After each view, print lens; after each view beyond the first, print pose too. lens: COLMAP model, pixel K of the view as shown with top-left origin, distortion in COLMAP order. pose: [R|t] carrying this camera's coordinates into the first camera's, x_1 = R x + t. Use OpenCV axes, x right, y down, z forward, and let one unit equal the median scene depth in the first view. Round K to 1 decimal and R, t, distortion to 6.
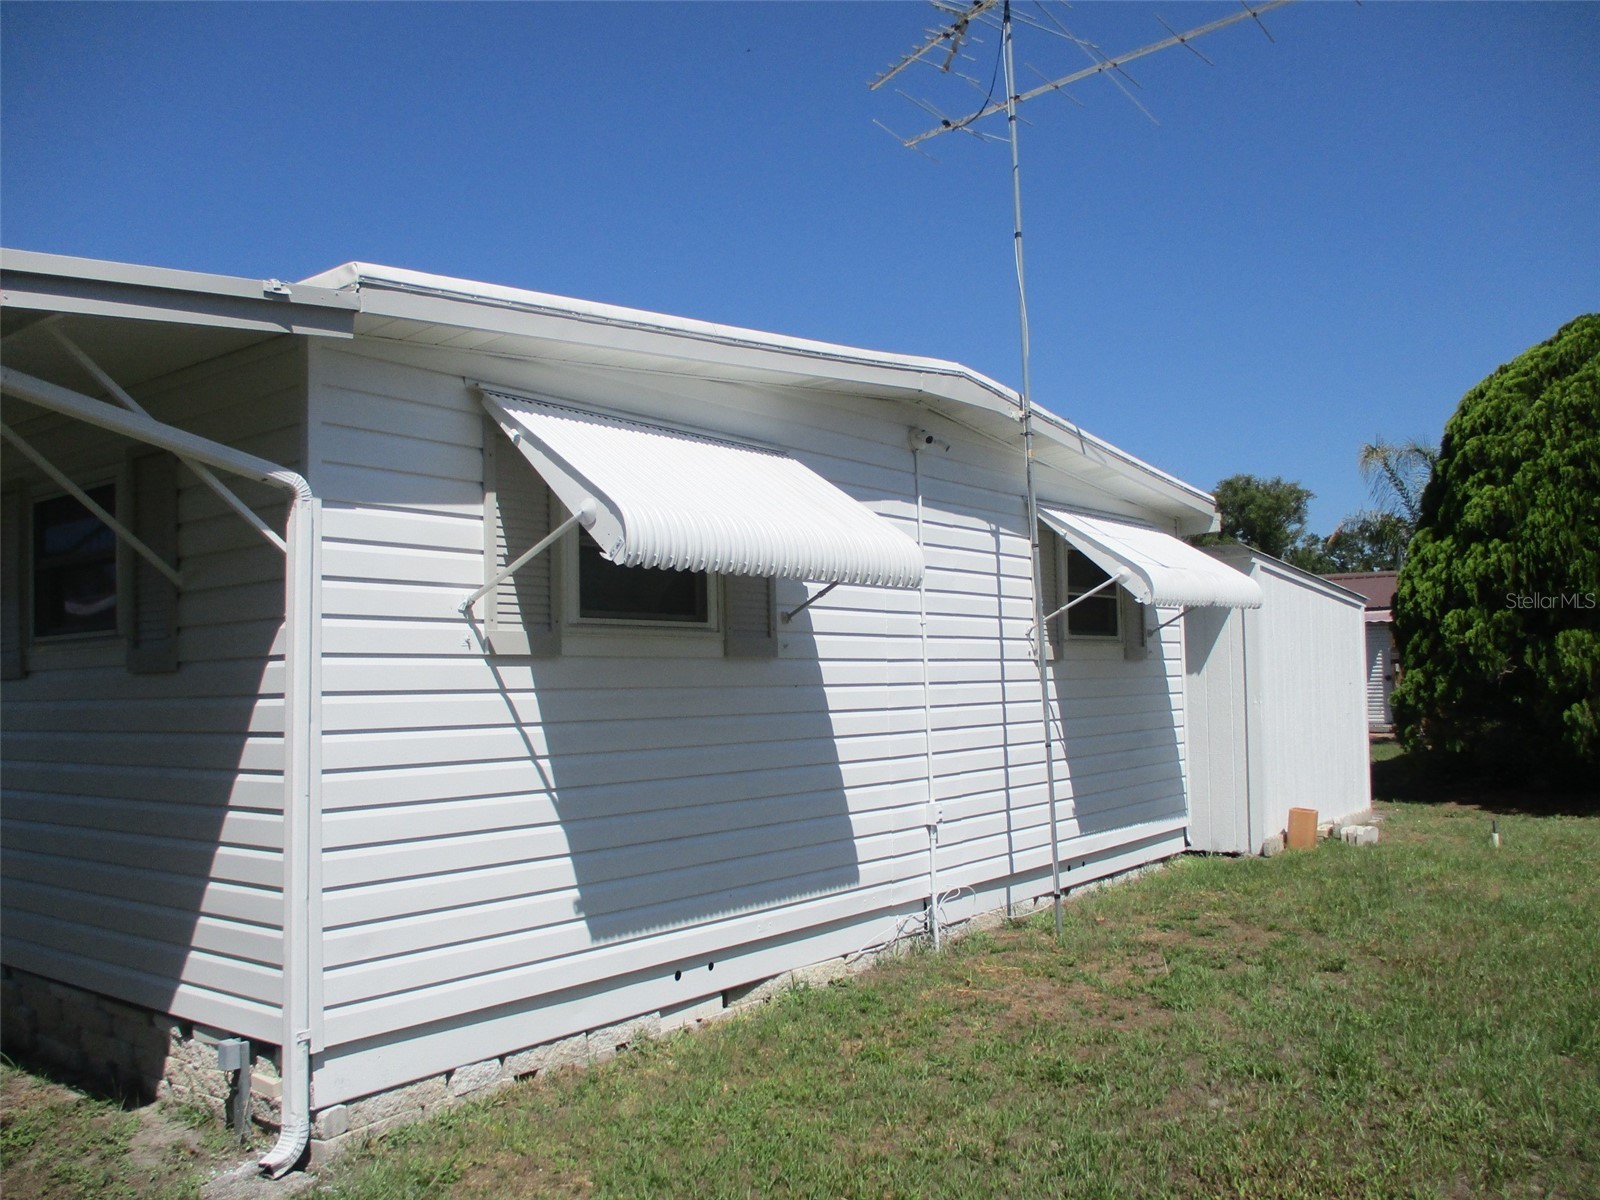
lens RADIAL K [[1306.1, 0, 818.8], [0, 1306.1, 622.3], [0, 0, 1]] dist [-0.026949, 0.003409]
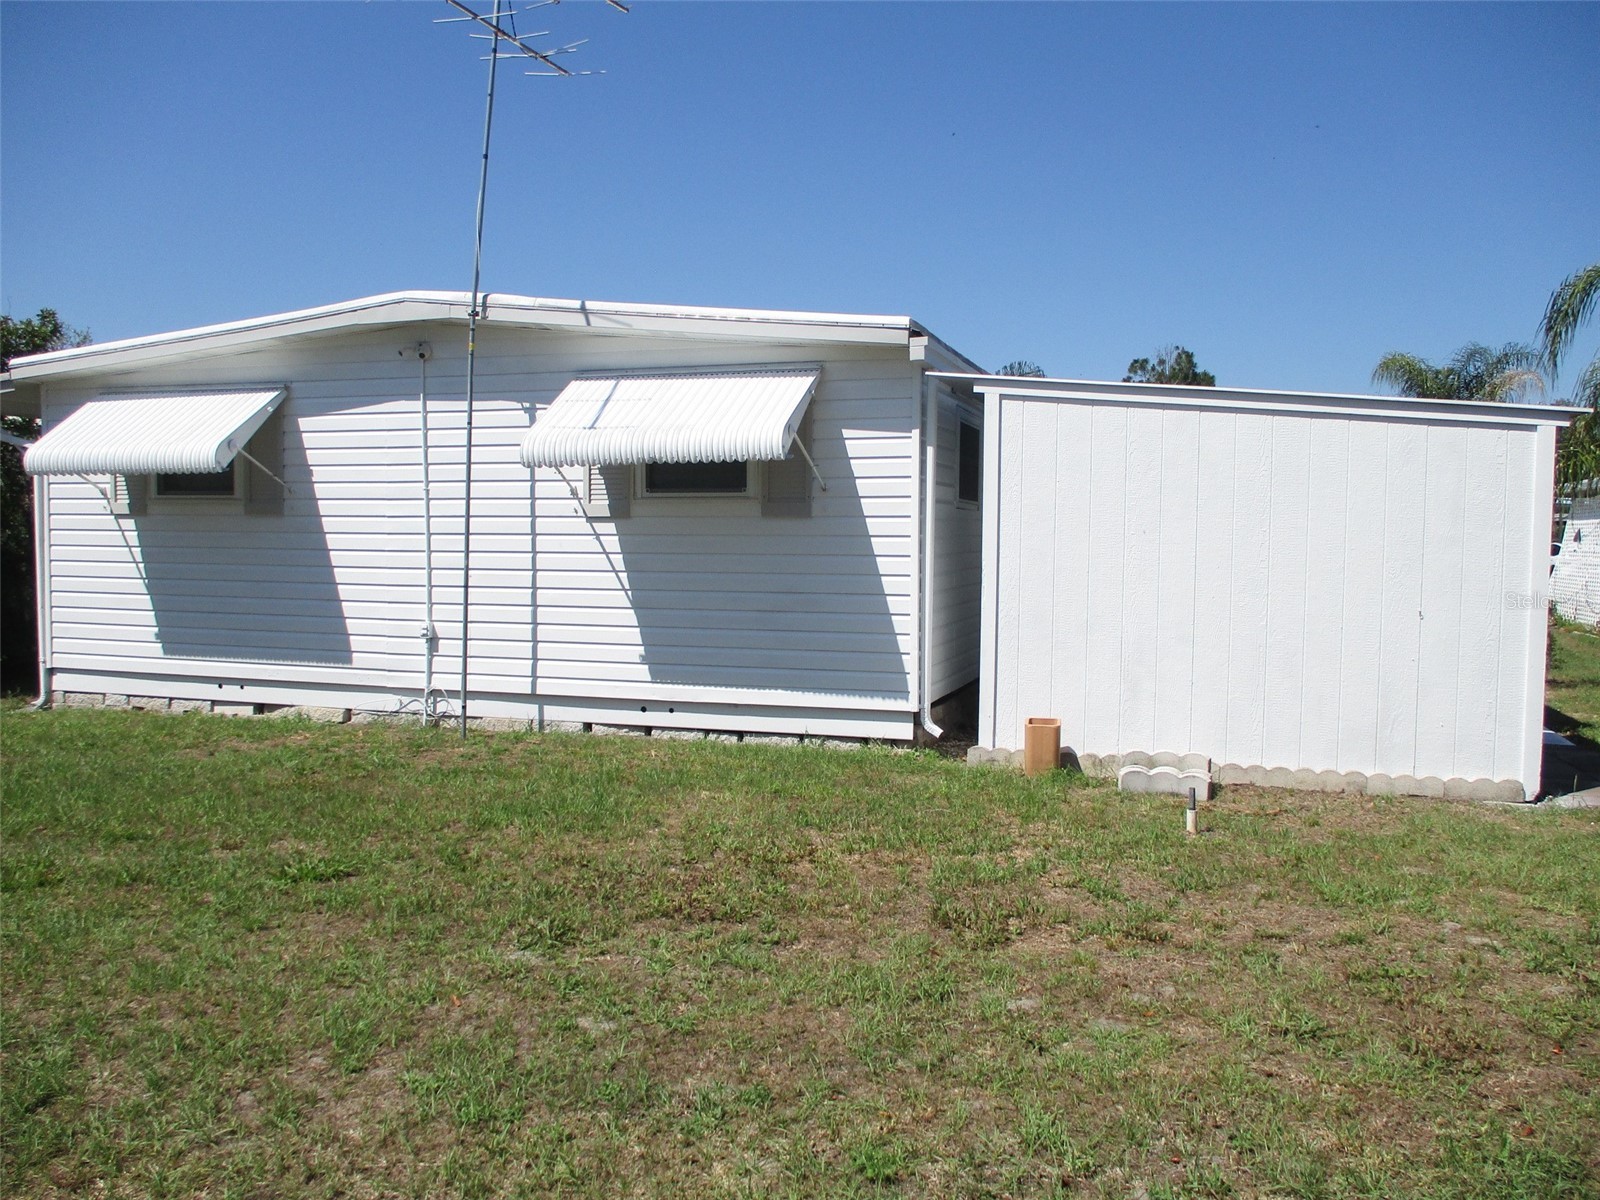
lens RADIAL K [[1306.1, 0, 818.8], [0, 1306.1, 622.3], [0, 0, 1]] dist [-0.026949, 0.003409]
pose [[0.338864, 0.077229, -0.937660, 1.750377], [0.024961, 0.995537, 0.091016, 0.029727], [0.940504, -0.054247, 0.335424, 1.083561]]
